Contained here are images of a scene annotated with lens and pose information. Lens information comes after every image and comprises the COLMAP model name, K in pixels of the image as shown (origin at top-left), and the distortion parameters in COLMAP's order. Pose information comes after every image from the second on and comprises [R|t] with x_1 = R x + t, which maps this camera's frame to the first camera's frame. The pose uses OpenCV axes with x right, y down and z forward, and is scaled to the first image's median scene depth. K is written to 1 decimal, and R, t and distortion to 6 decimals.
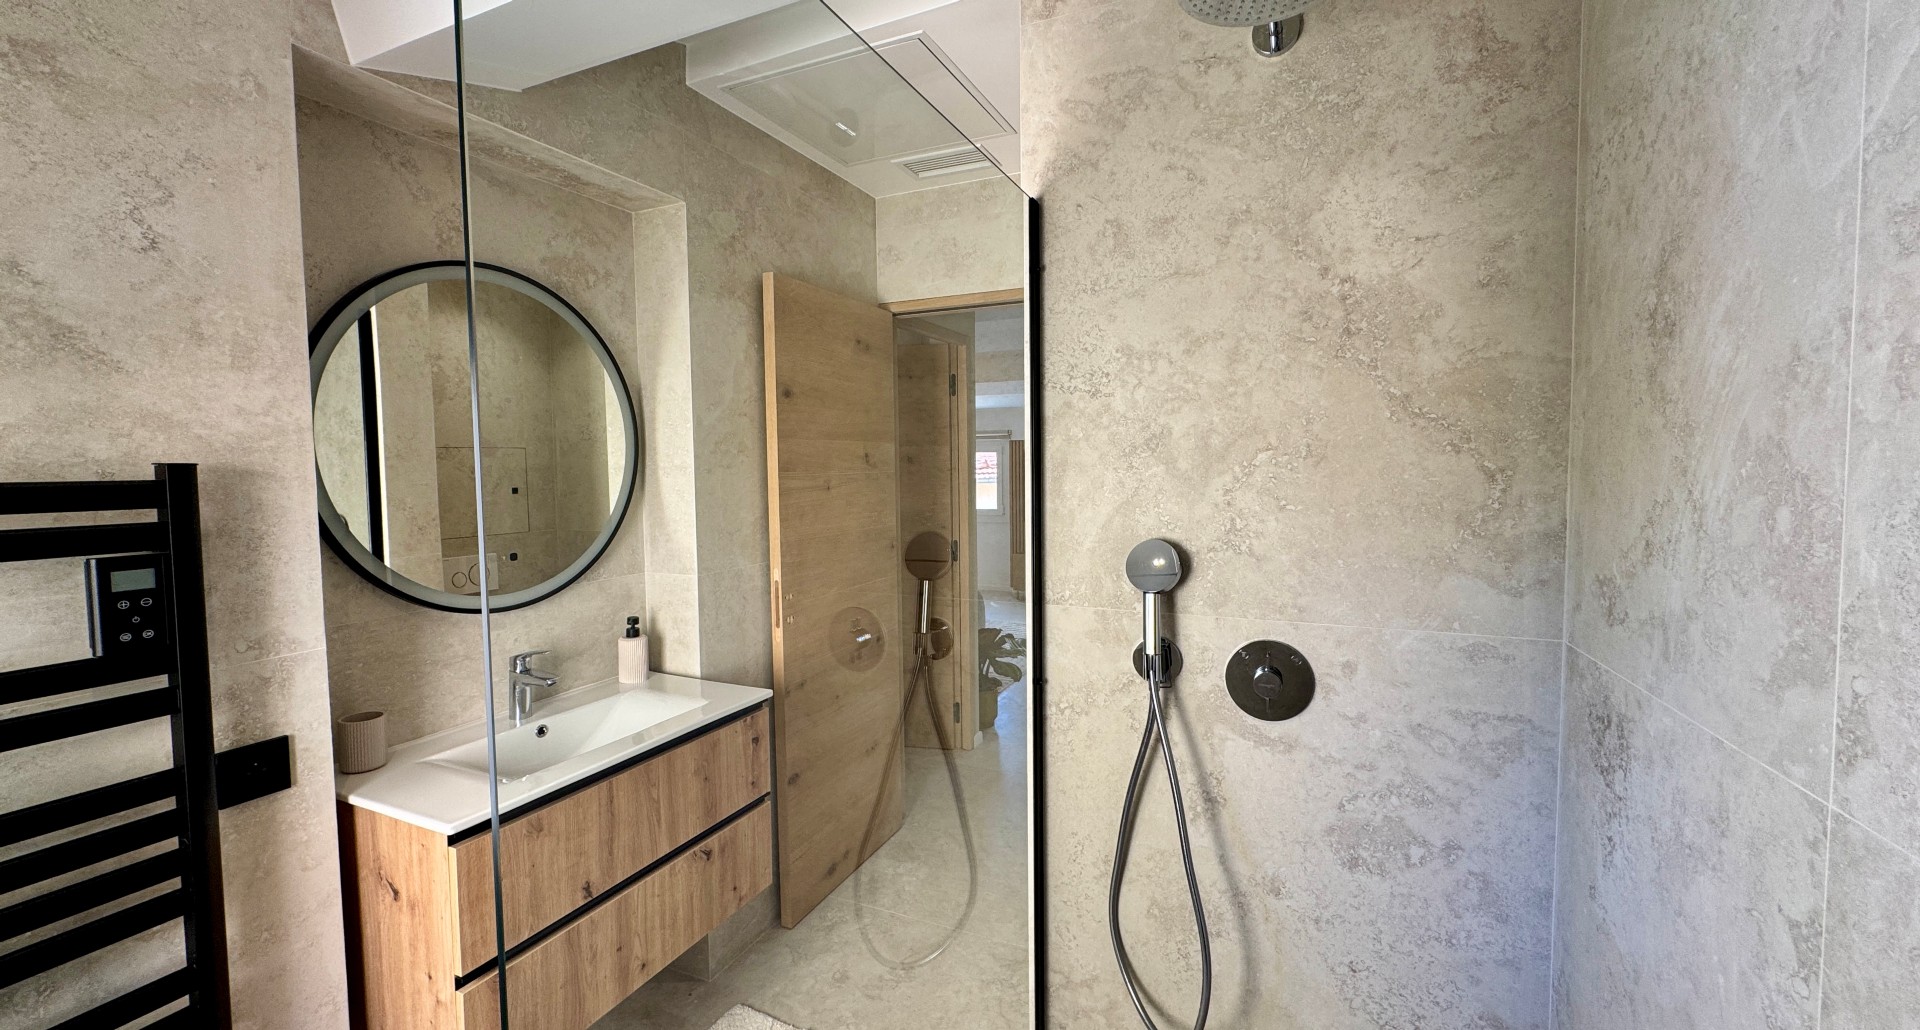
lens RADIAL K [[758.1, 0, 961.1], [0, 758.1, 460.4], [0, 0, 1]] dist [-0.000034, -0.000099]
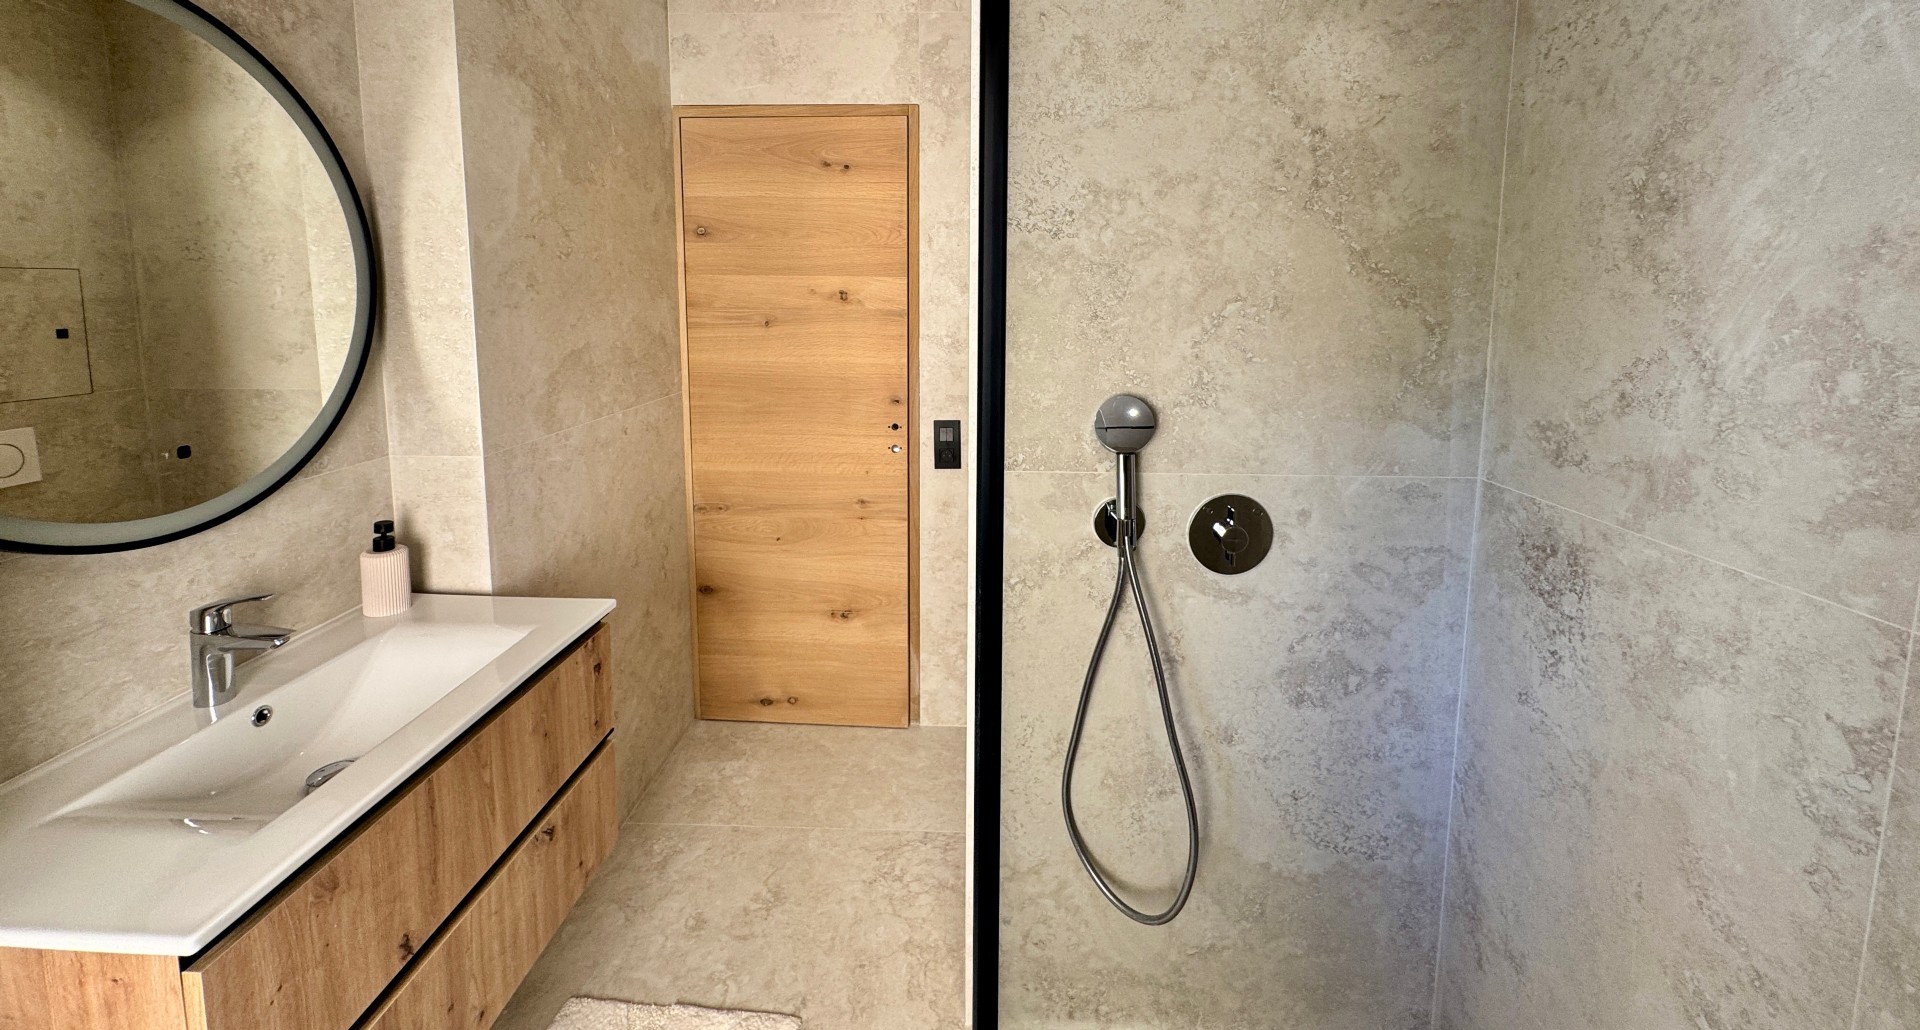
lens RADIAL K [[762.4, 0, 960.2], [0, 762.4, 341.7], [0, 0, 1]] dist [-0.000586, -0.000101]
pose [[0.925605, -0.008068, 0.378404, -0.296043], [-0.016459, 0.997969, 0.061538, -0.016155], [-0.378132, -0.063188, 0.923593, 0.231676]]
